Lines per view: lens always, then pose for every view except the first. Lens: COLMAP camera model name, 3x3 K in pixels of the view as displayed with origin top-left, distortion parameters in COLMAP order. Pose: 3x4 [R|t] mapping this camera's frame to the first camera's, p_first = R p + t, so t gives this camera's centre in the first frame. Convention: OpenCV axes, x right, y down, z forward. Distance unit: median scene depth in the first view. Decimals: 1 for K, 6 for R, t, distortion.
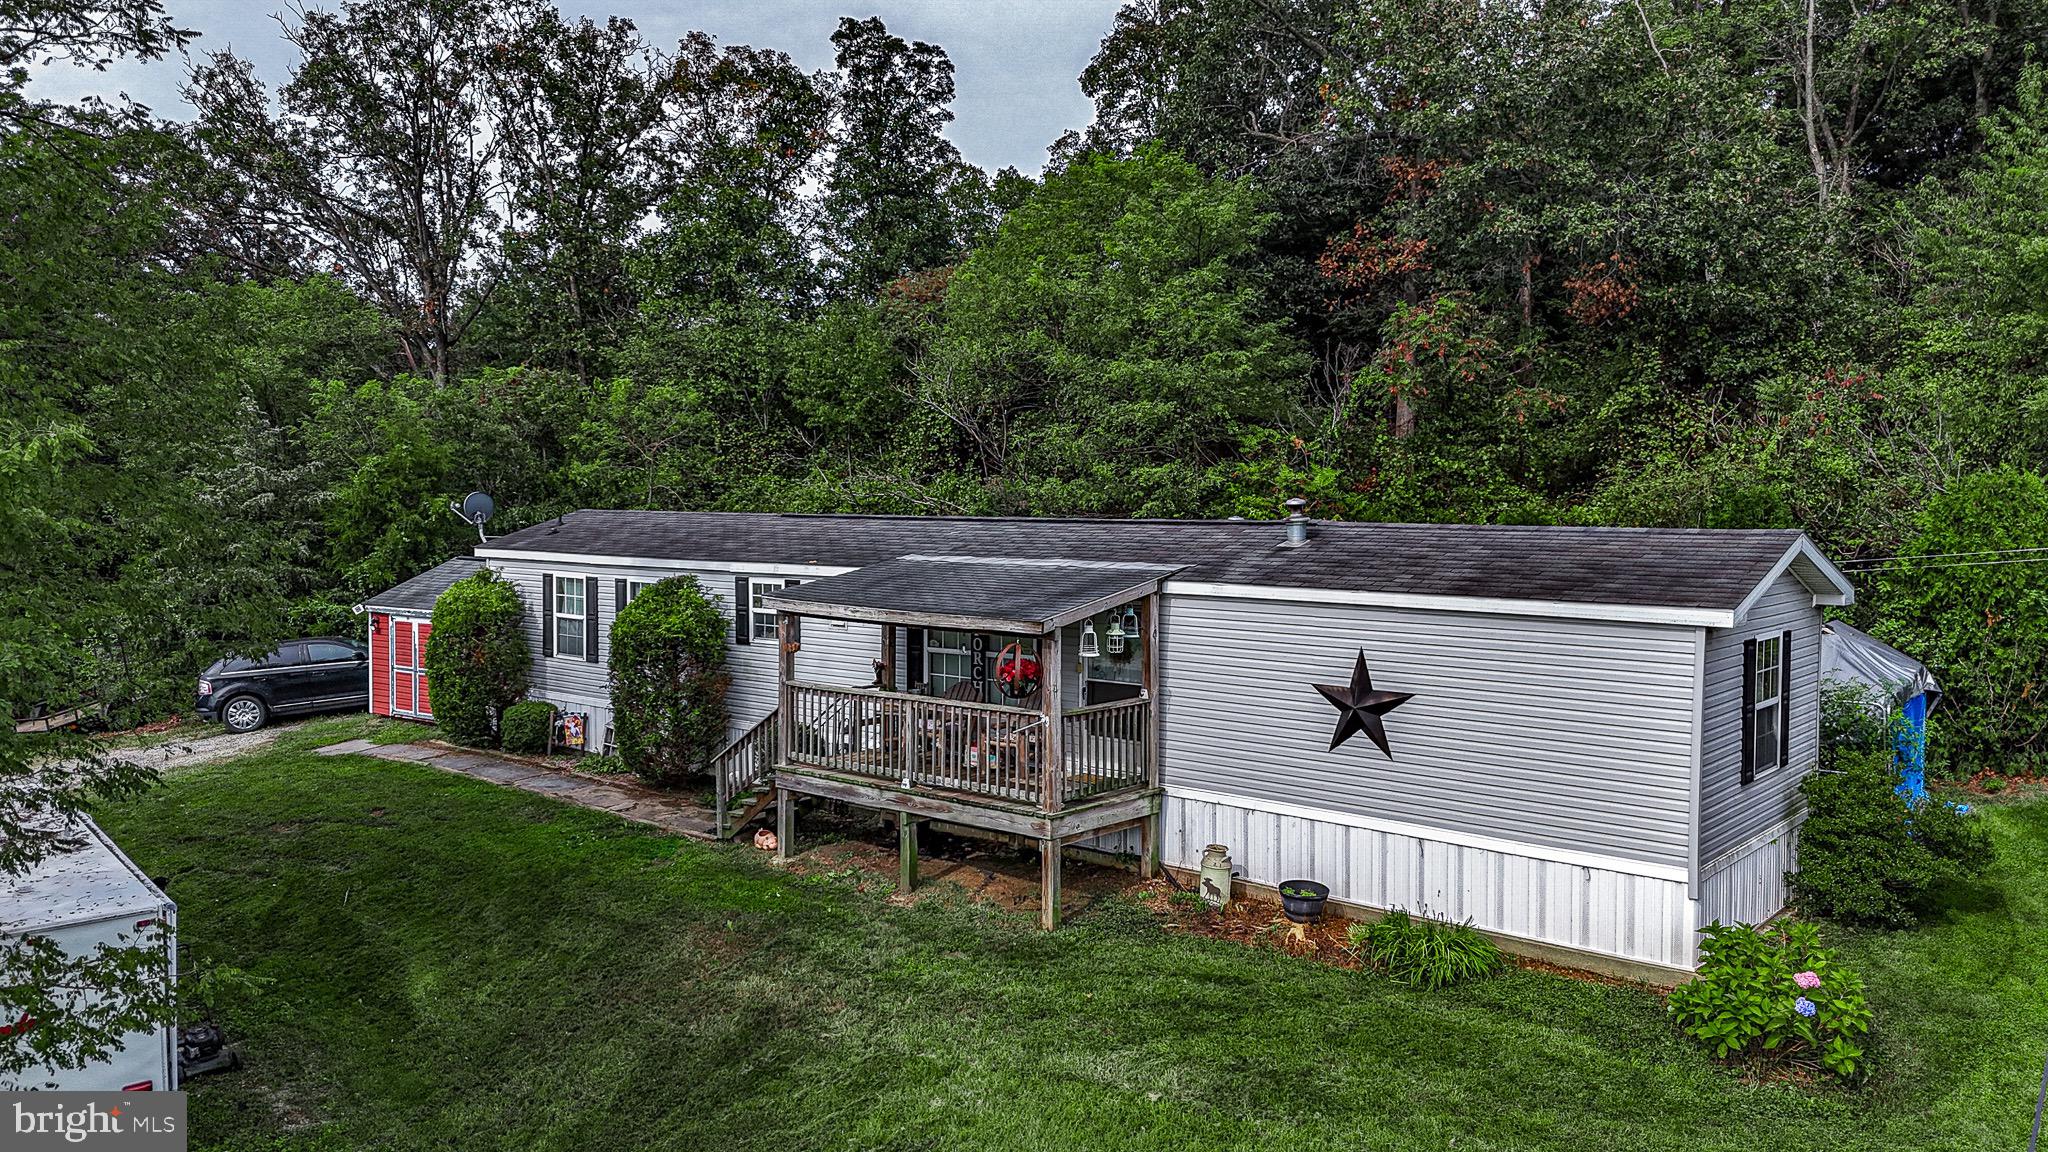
lens RADIAL K [[1510.3, 0, 1024.0], [0, 1510.3, 576.0], [0, 0, 1]] dist [0.066237, -0.061239]
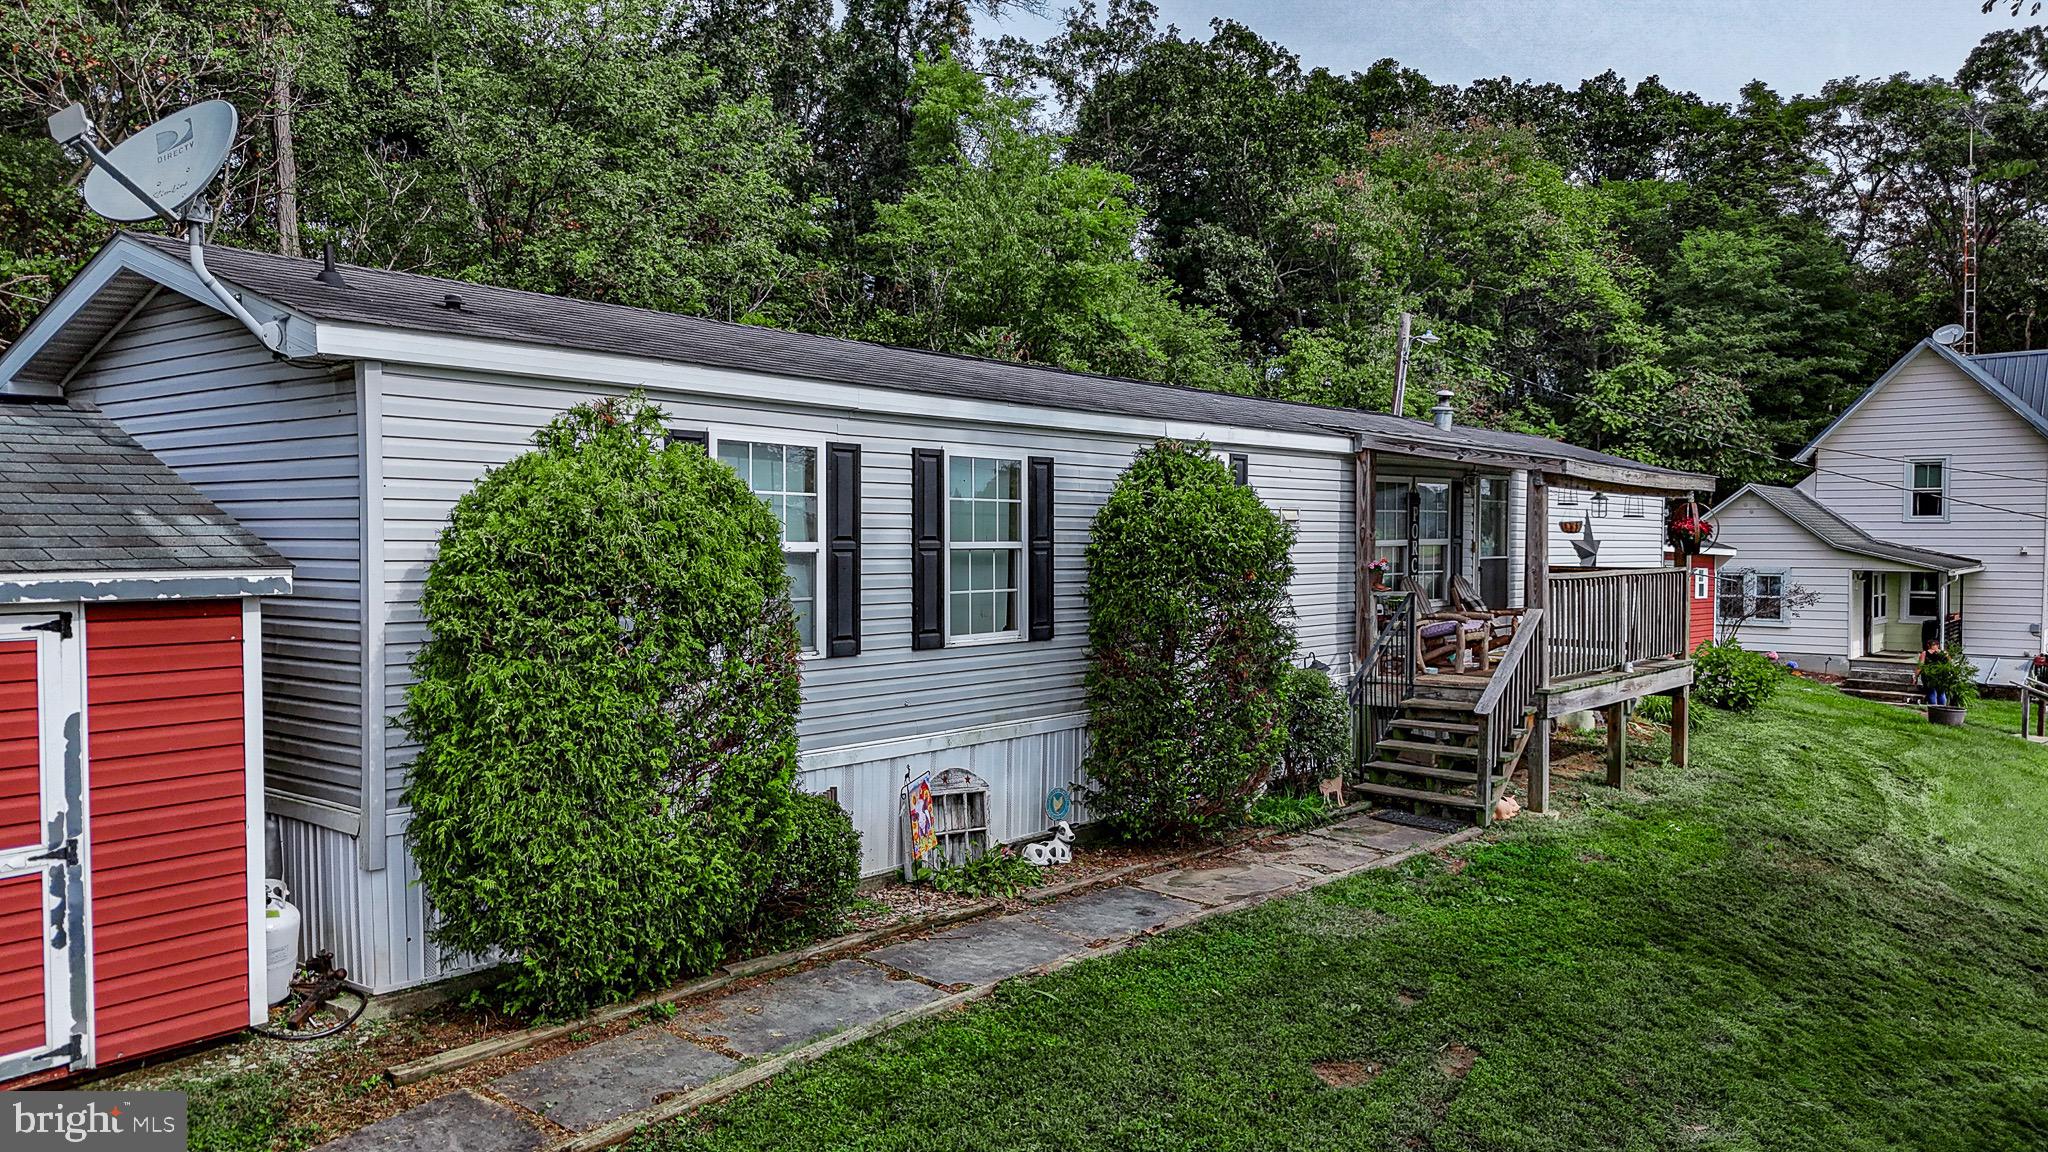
lens RADIAL K [[1510.3, 0, 1024.0], [0, 1510.3, 576.0], [0, 0, 1]] dist [0.066237, -0.061239]
pose [[-0.021415, -0.029426, 0.999338, -0.788647], [0.051108, 0.998228, 0.030489, 0.029817], [-0.998463, 0.051727, -0.019873, 1.114373]]
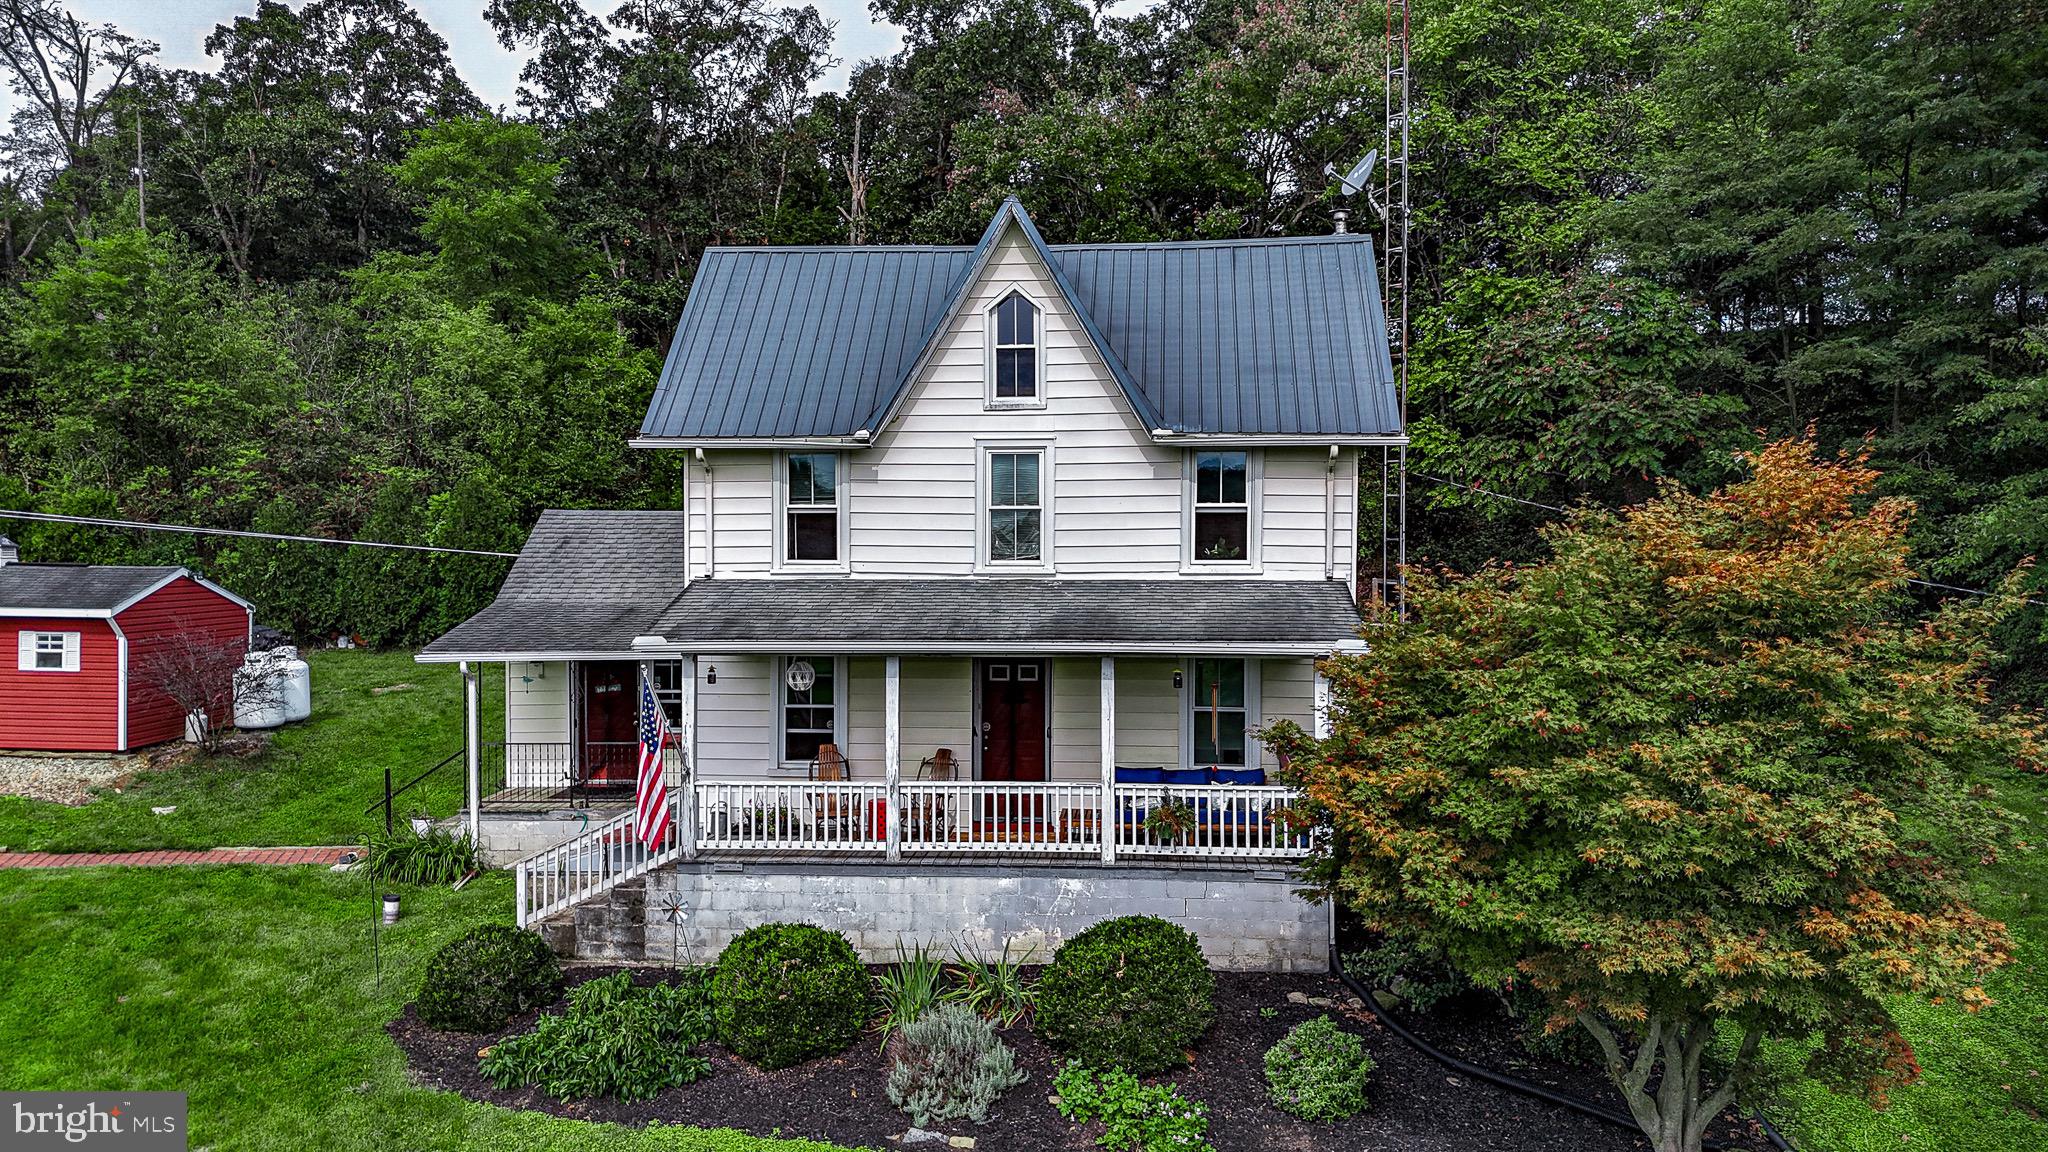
lens RADIAL K [[1510.3, 0, 1024.0], [0, 1510.3, 576.0], [0, 0, 1]] dist [0.066237, -0.061239]
pose [[0.796896, -0.017695, 0.603857, 0.519132], [0.037415, 0.999098, -0.020100, 0.107381], [-0.602957, 0.038611, 0.796839, -0.888777]]
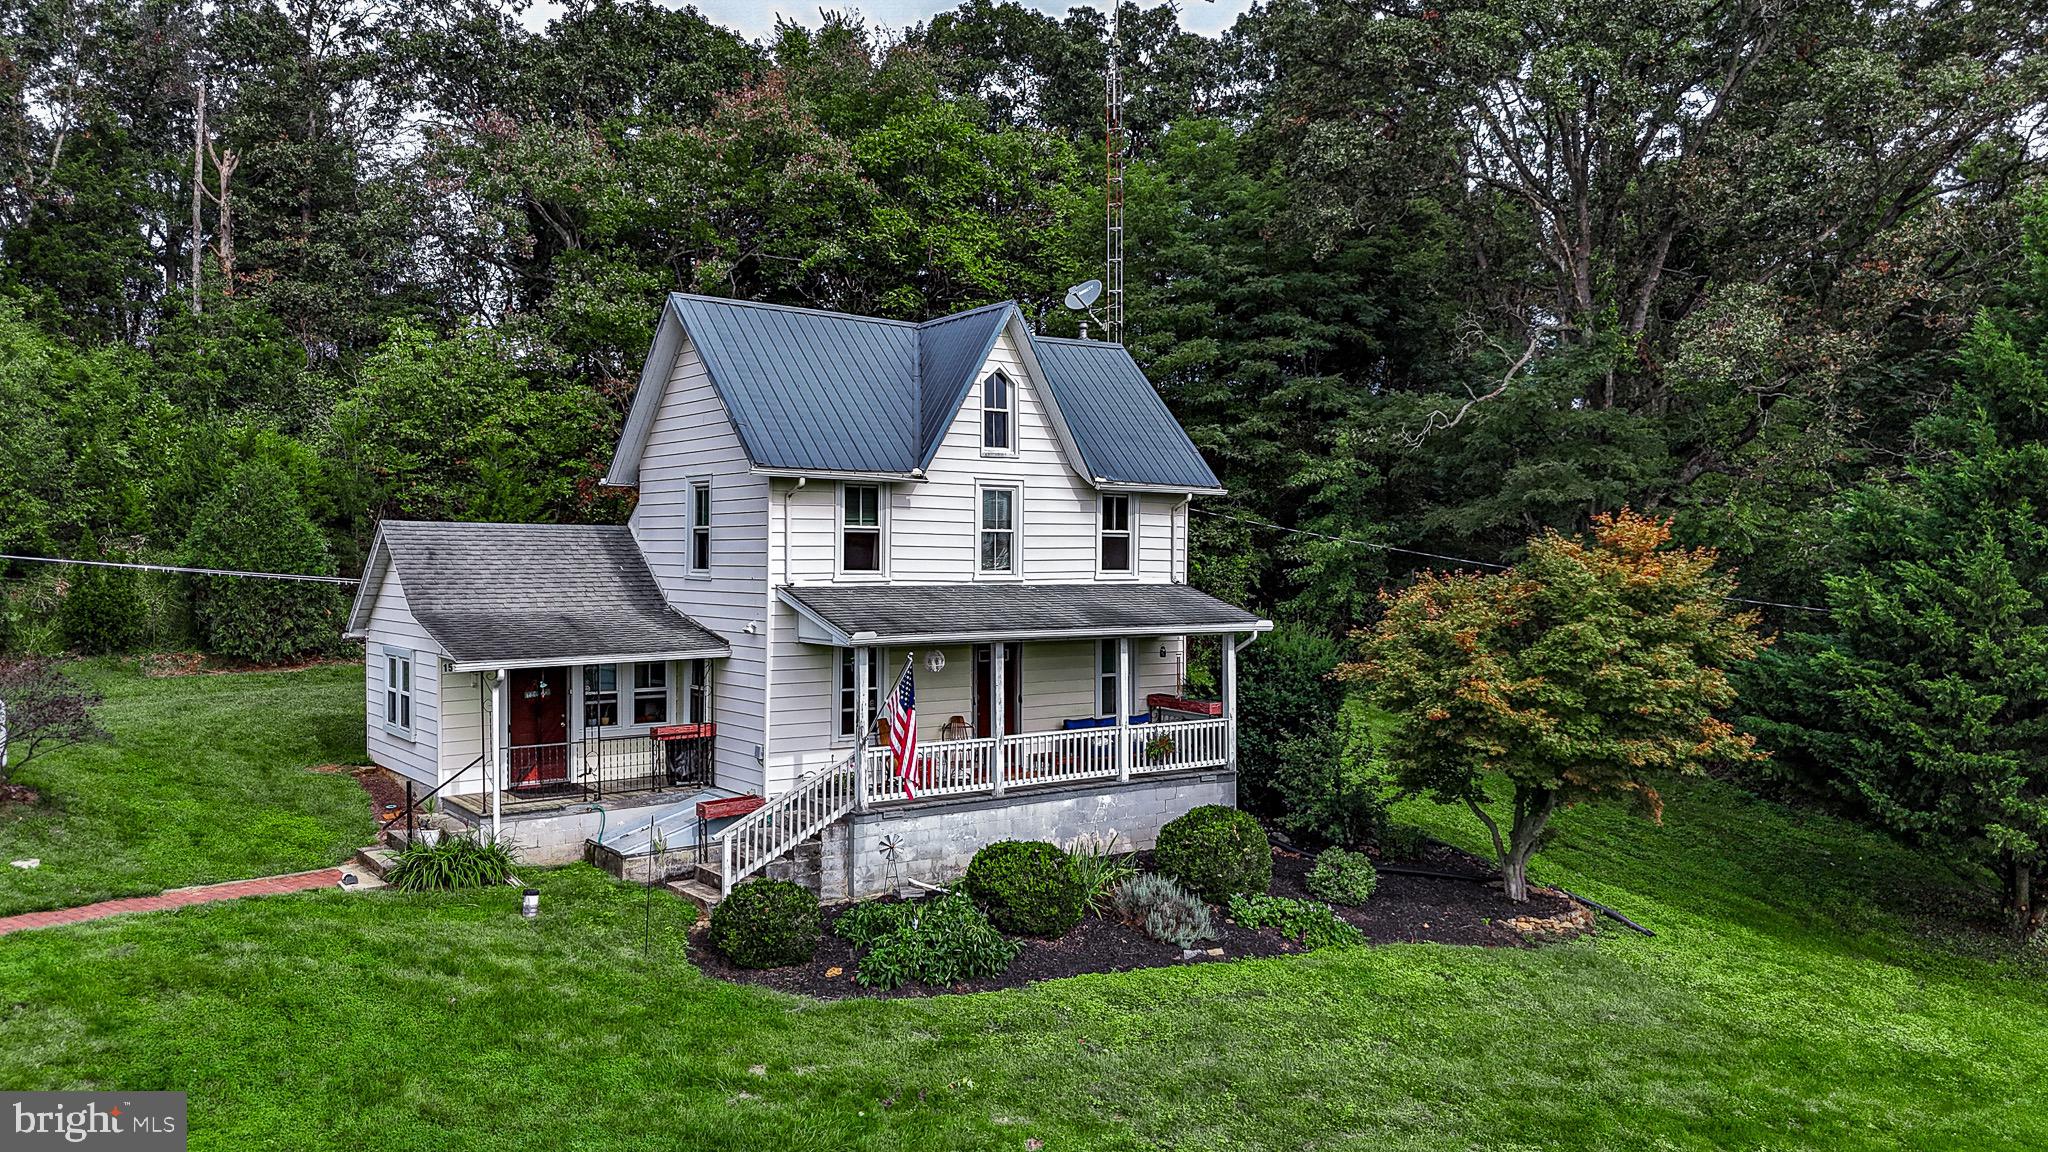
lens RADIAL K [[1510.3, 0, 1024.0], [0, 1510.3, 576.0], [0, 0, 1]] dist [0.066237, -0.061239]
pose [[0.208103, -0.015473, 0.977985, -0.086571], [0.049970, 0.998737, 0.005168, 0.079839], [-0.976830, 0.047795, 0.208613, -0.451836]]
